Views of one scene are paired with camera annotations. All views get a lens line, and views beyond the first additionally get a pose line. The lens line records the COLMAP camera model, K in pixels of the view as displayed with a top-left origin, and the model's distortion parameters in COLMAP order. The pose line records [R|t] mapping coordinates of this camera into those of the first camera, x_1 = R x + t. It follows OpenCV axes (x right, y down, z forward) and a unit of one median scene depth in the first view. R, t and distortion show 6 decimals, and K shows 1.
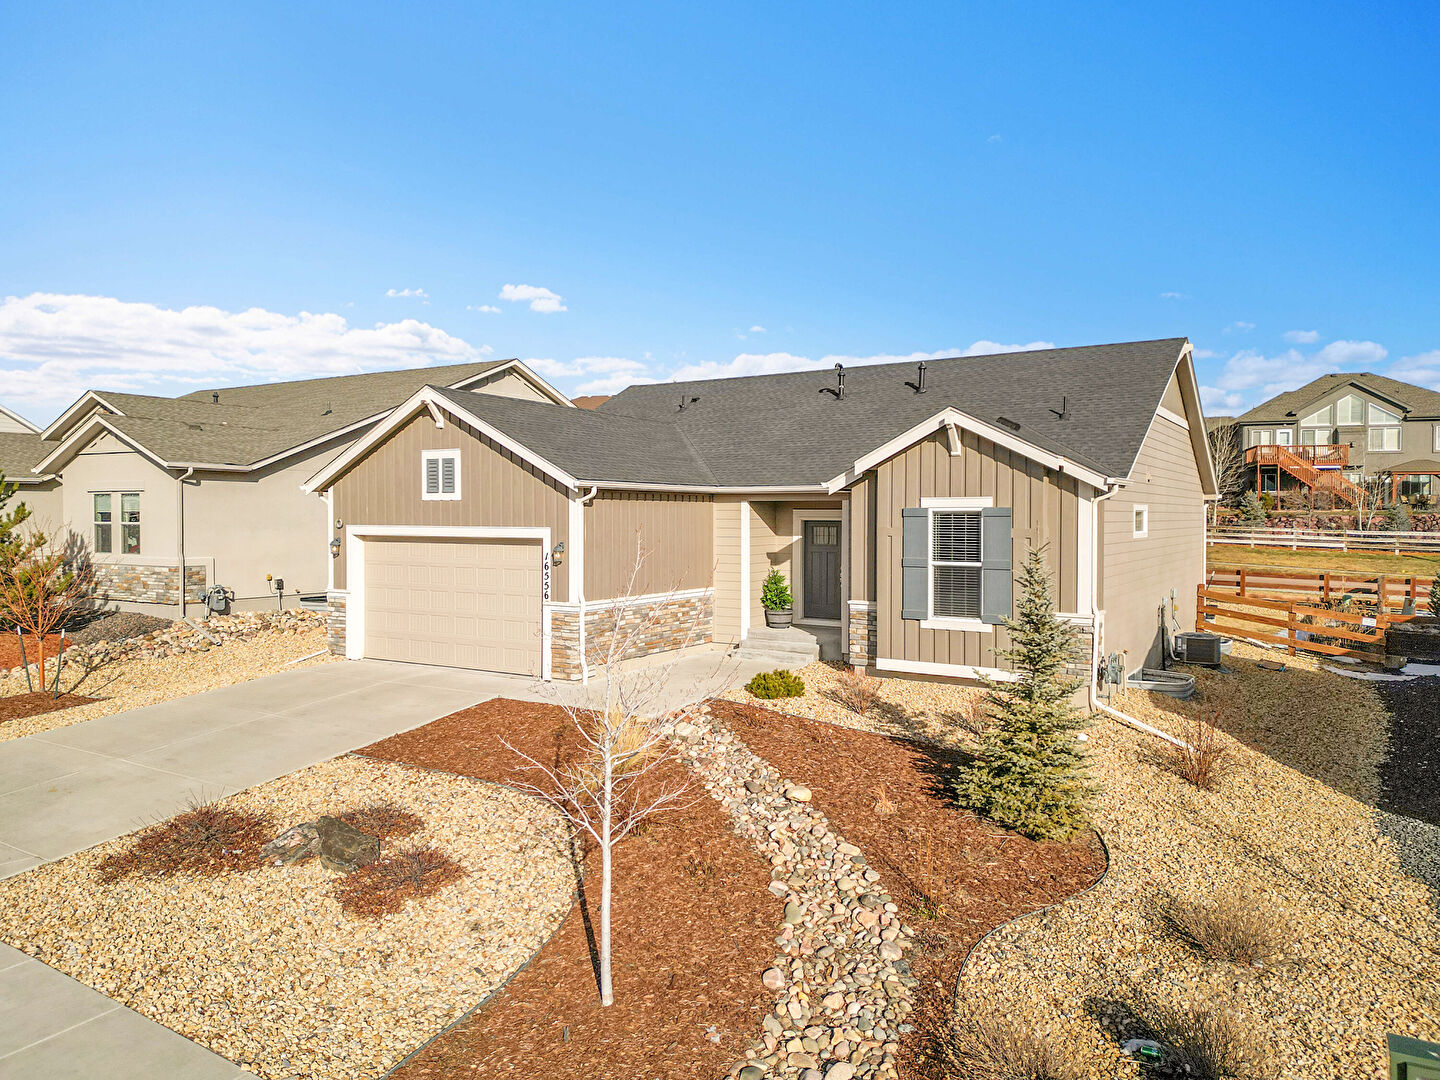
lens RADIAL K [[999.5, 0, 720.0], [0, 999.5, 540.0], [0, 0, 1]] dist [0.091099, -0.088499]
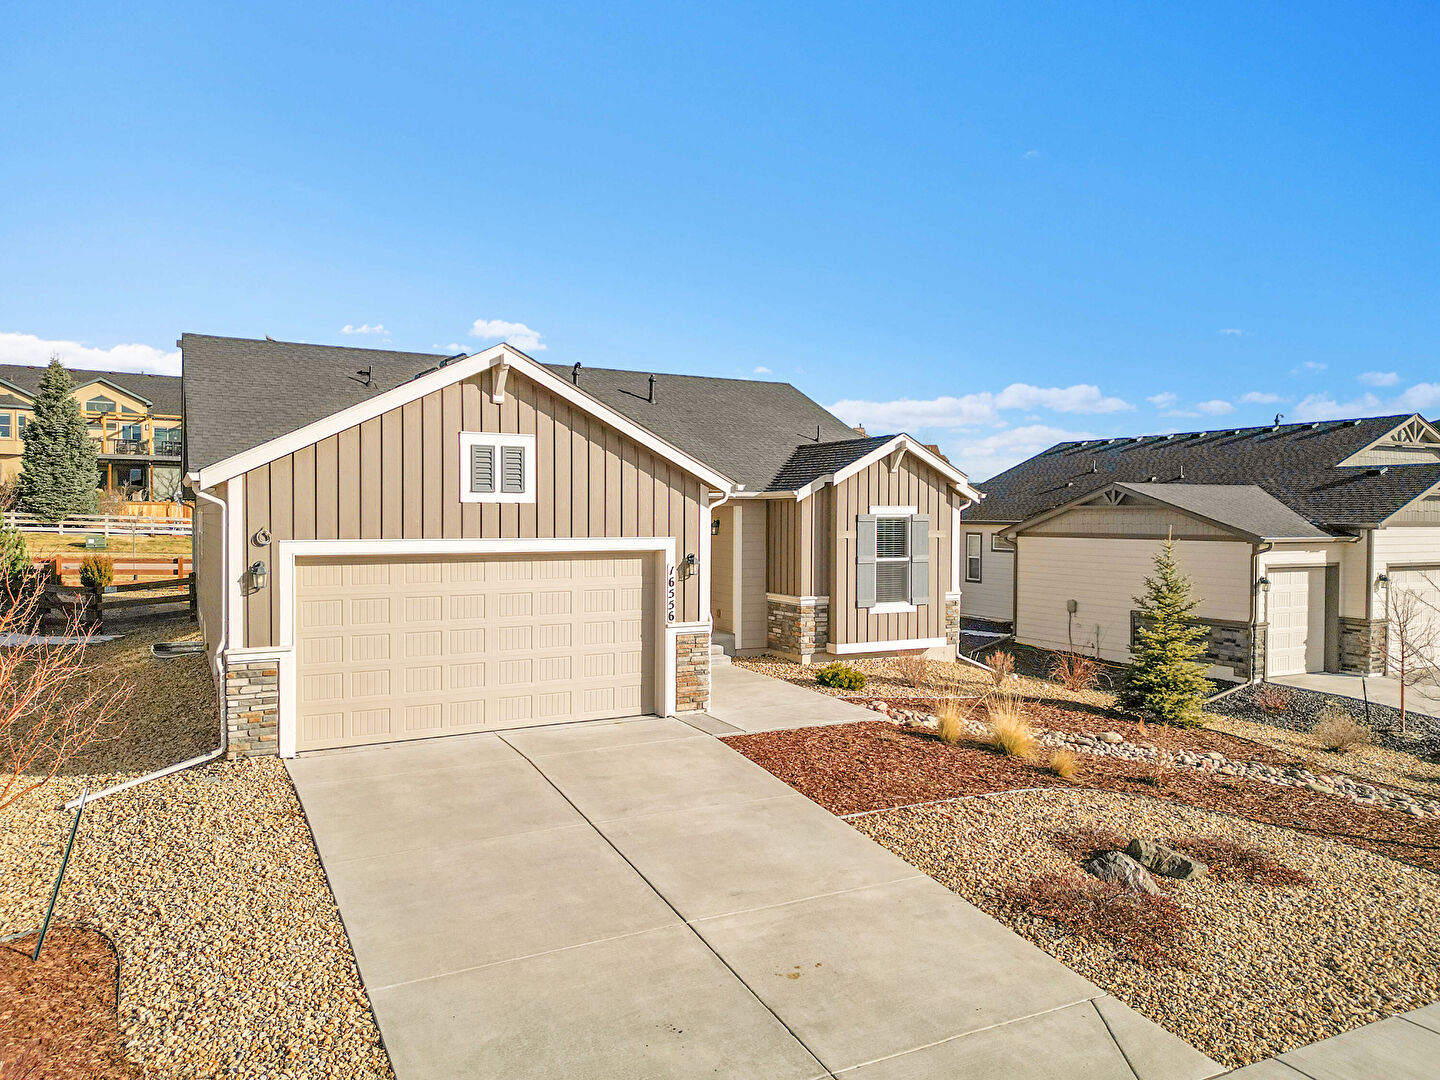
lens RADIAL K [[994.5, 0, 720.0], [0, 994.5, 540.0], [0, 0, 1]] dist [0.089384, -0.090716]
pose [[0.496080, -0.023597, 0.867956, -0.892325], [0.018002, 0.999695, 0.016890, -0.023844], [-0.868090, 0.007246, 0.496353, 0.542372]]
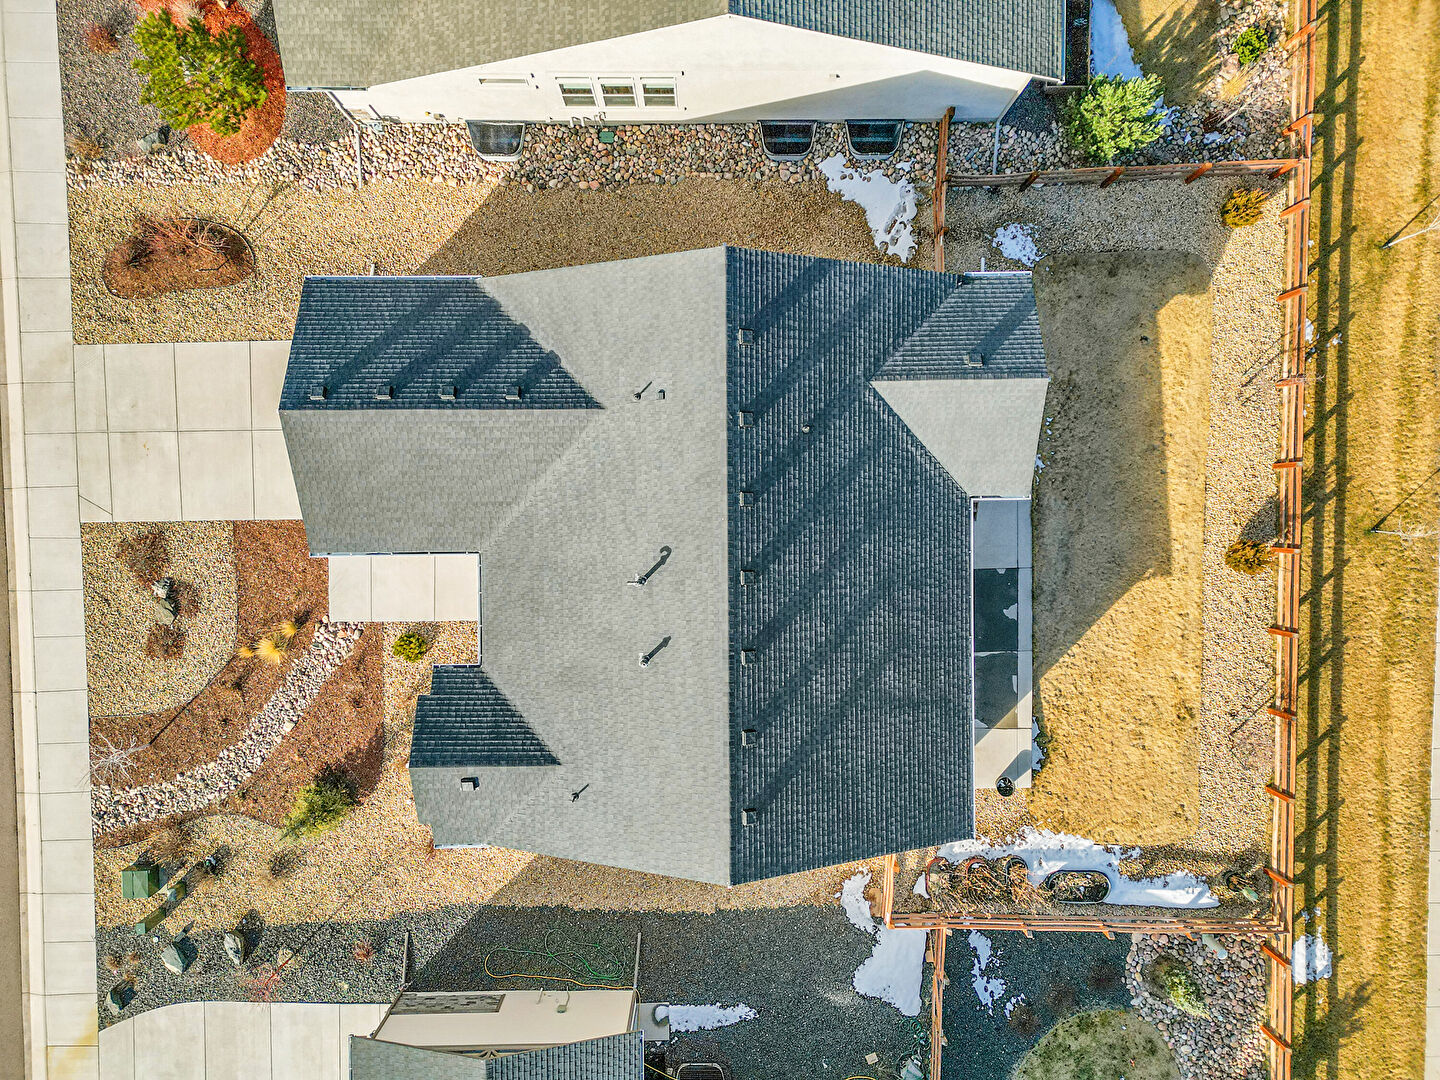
lens RADIAL K [[999.5, 0, 720.0], [0, 999.5, 540.0], [0, 0, 1]] dist [0.091099, -0.088499]
pose [[0.540047, 0.841338, 0.022364, 0.145741], [-0.027839, -0.008701, 0.999575, -1.600943], [0.841174, -0.540440, 0.018723, 1.453423]]
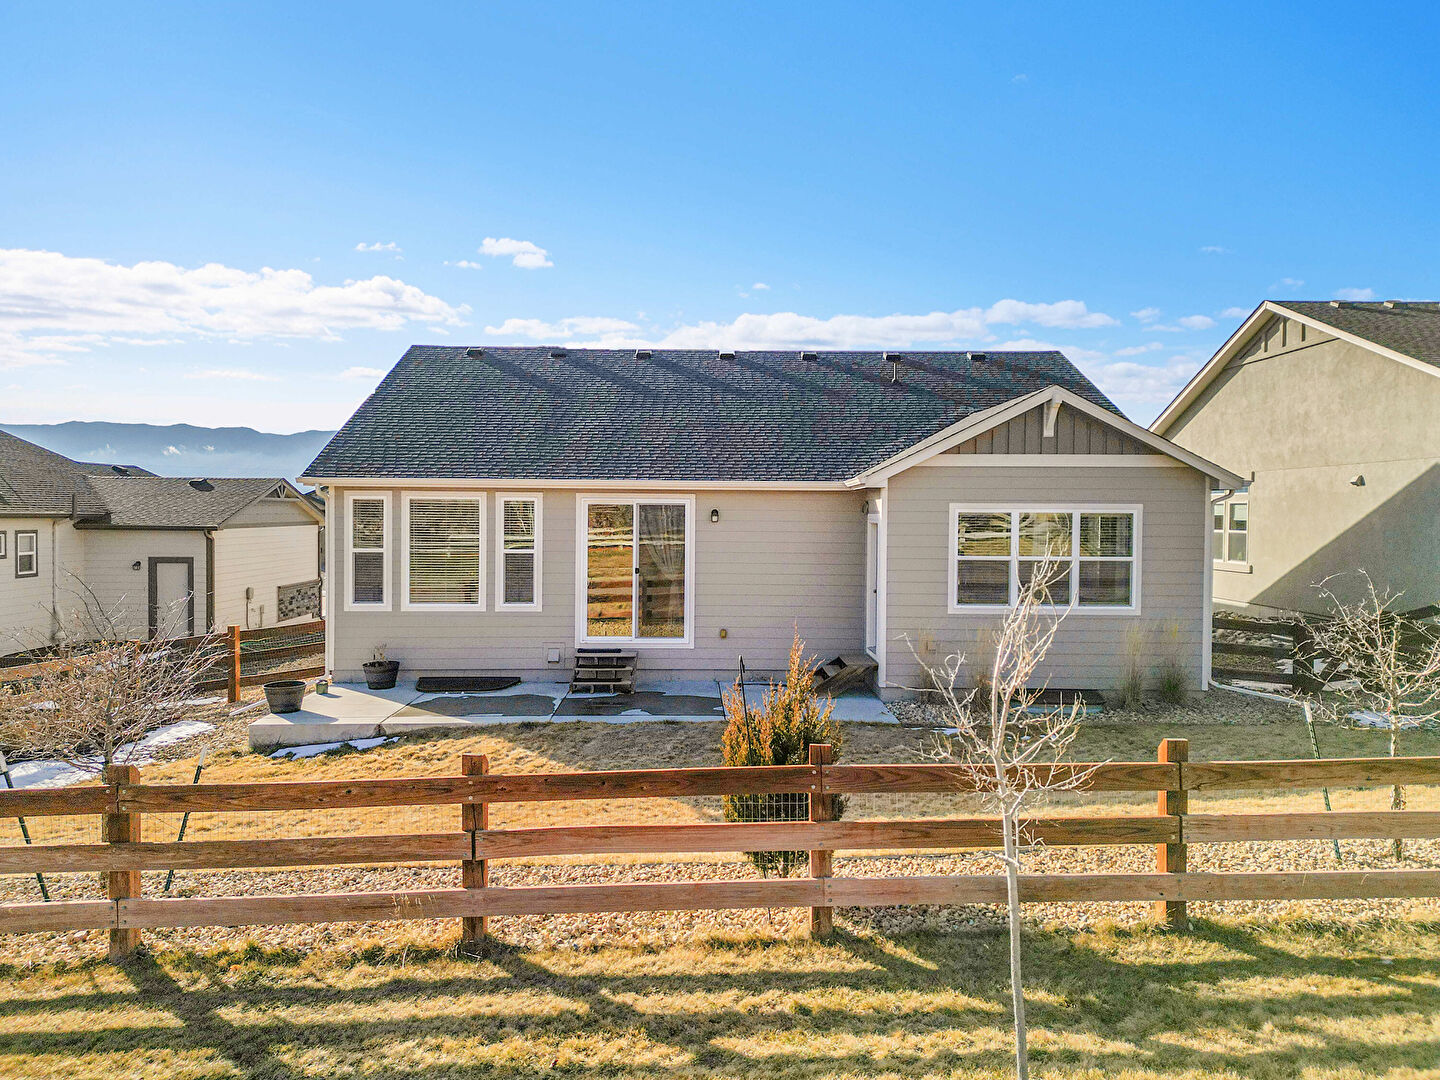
lens RADIAL K [[999.5, 0, 720.0], [0, 999.5, 540.0], [0, 0, 1]] dist [0.091099, -0.088499]
pose [[-0.834993, 0.009239, -0.550182, 0.969842], [-0.020914, 0.998604, 0.048509, -0.057281], [0.549862, 0.052012, -0.833634, 2.588274]]
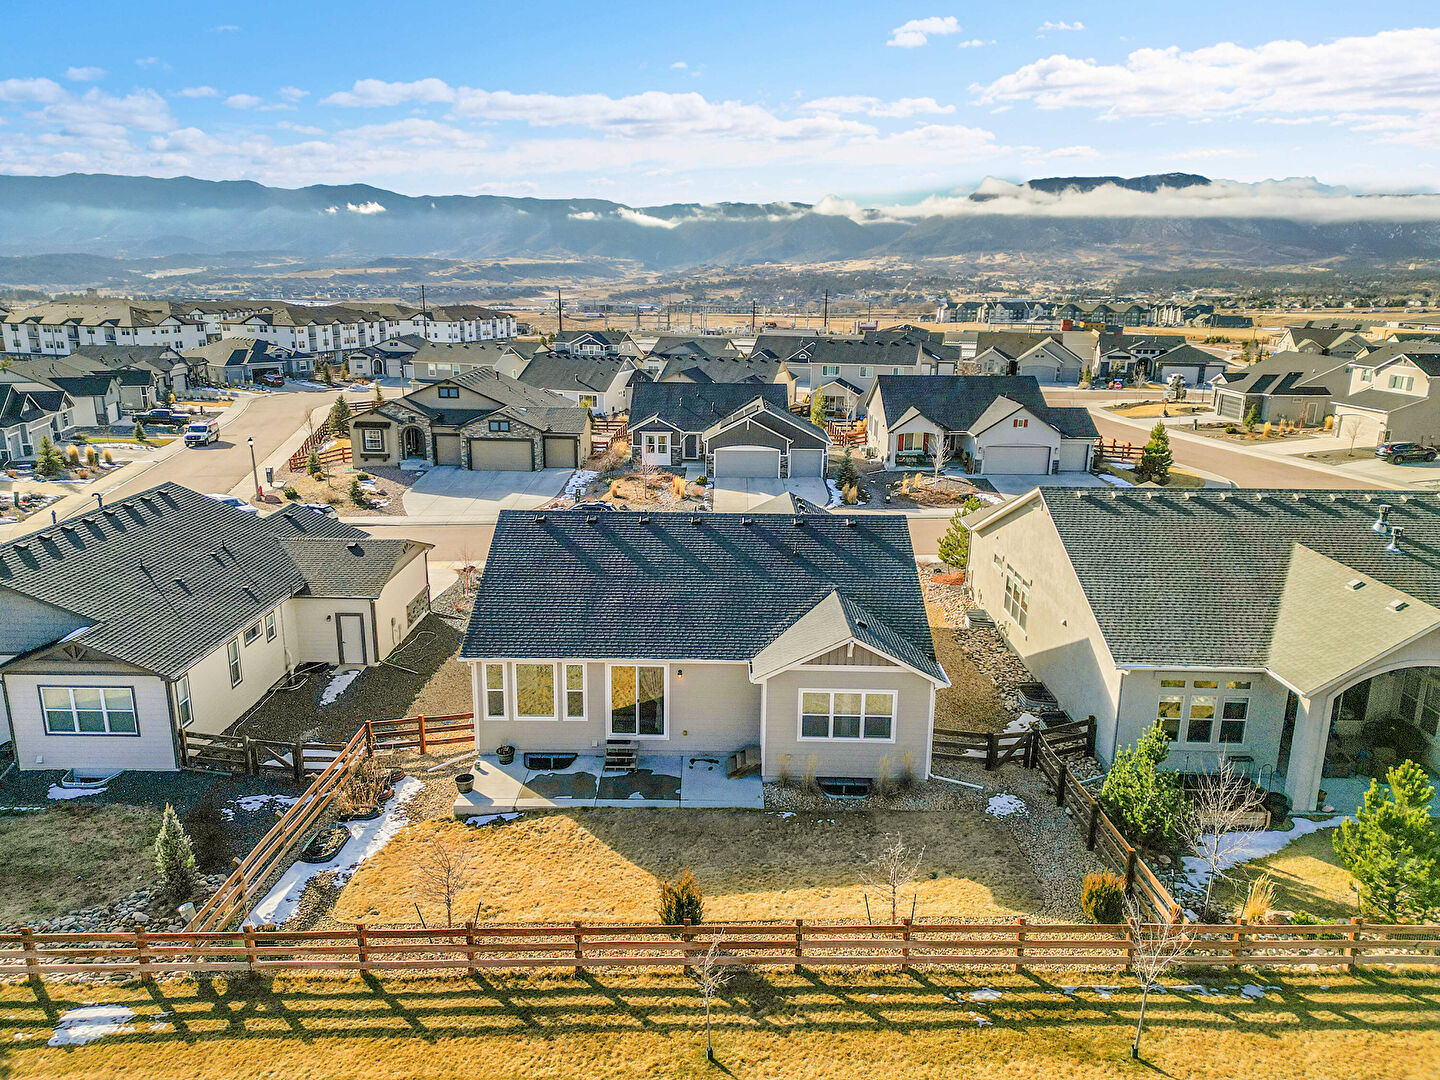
lens RADIAL K [[999.5, 0, 720.0], [0, 999.5, 540.0], [0, 0, 1]] dist [0.091099, -0.088499]
pose [[-0.848153, 0.124475, -0.514920, 1.279770], [-0.025196, 0.961424, 0.273914, -0.772986], [0.529152, 0.245295, -0.812299, 3.225105]]
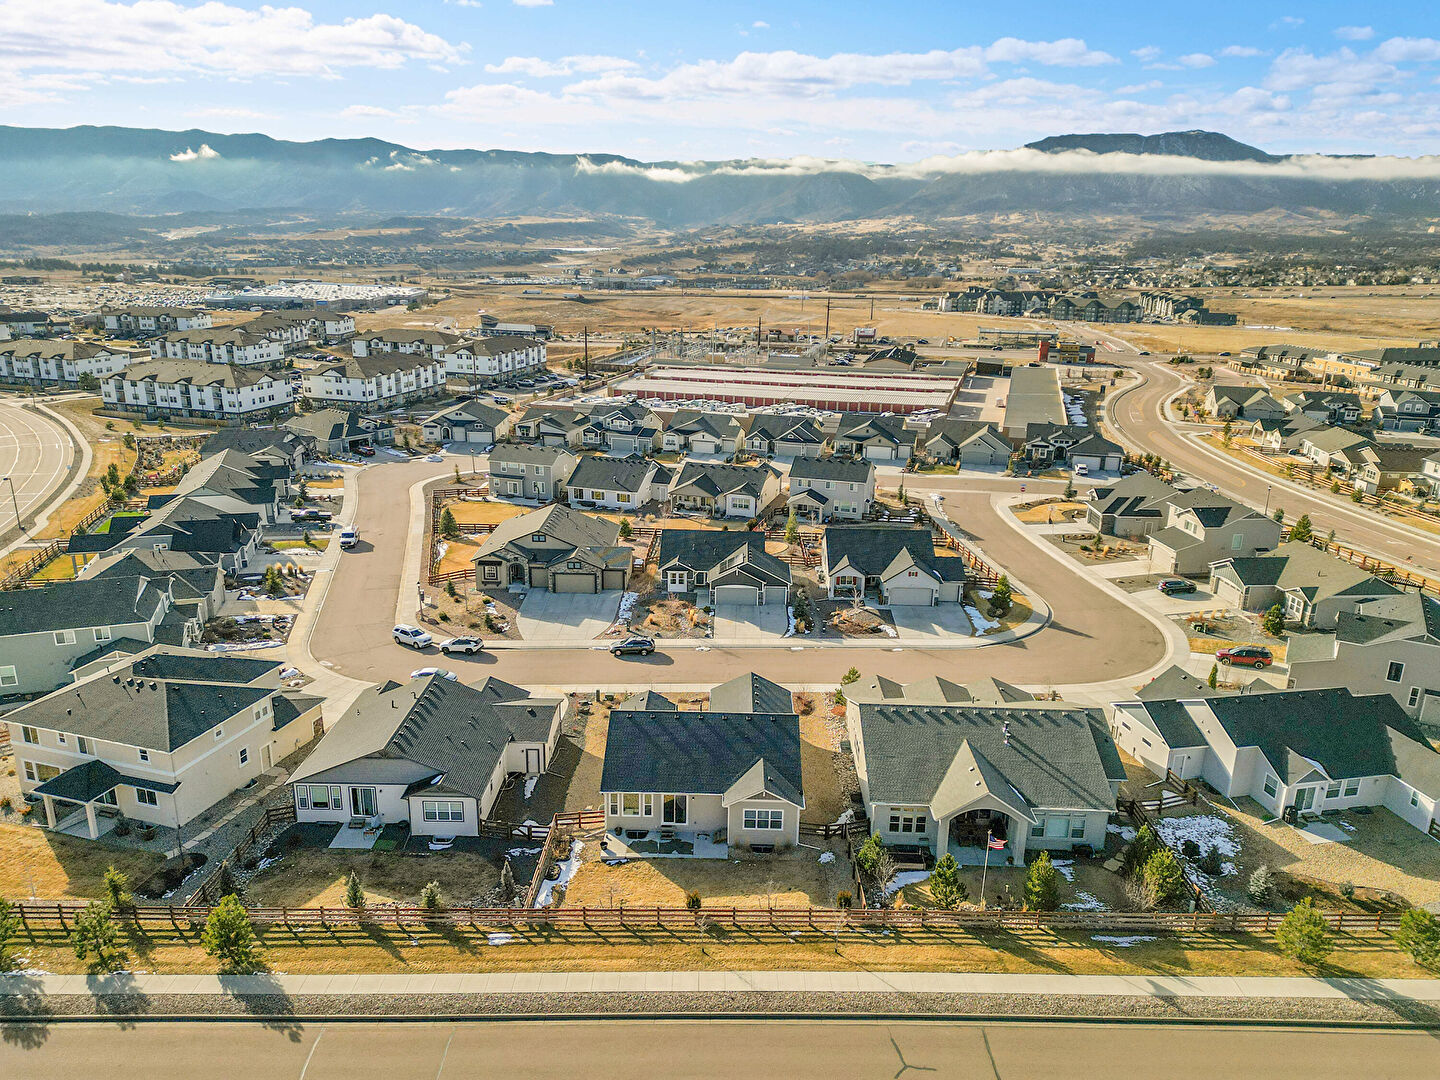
lens RADIAL K [[999.4, 0, 719.0], [0, 999.4, 523.9], [0, 0, 1]] dist [0.105145, -0.114012]
pose [[-0.854770, 0.131846, -0.501981, 2.338003], [-0.028059, 0.954041, 0.298359, -2.434875], [0.518248, 0.269113, -0.811786, 4.988751]]
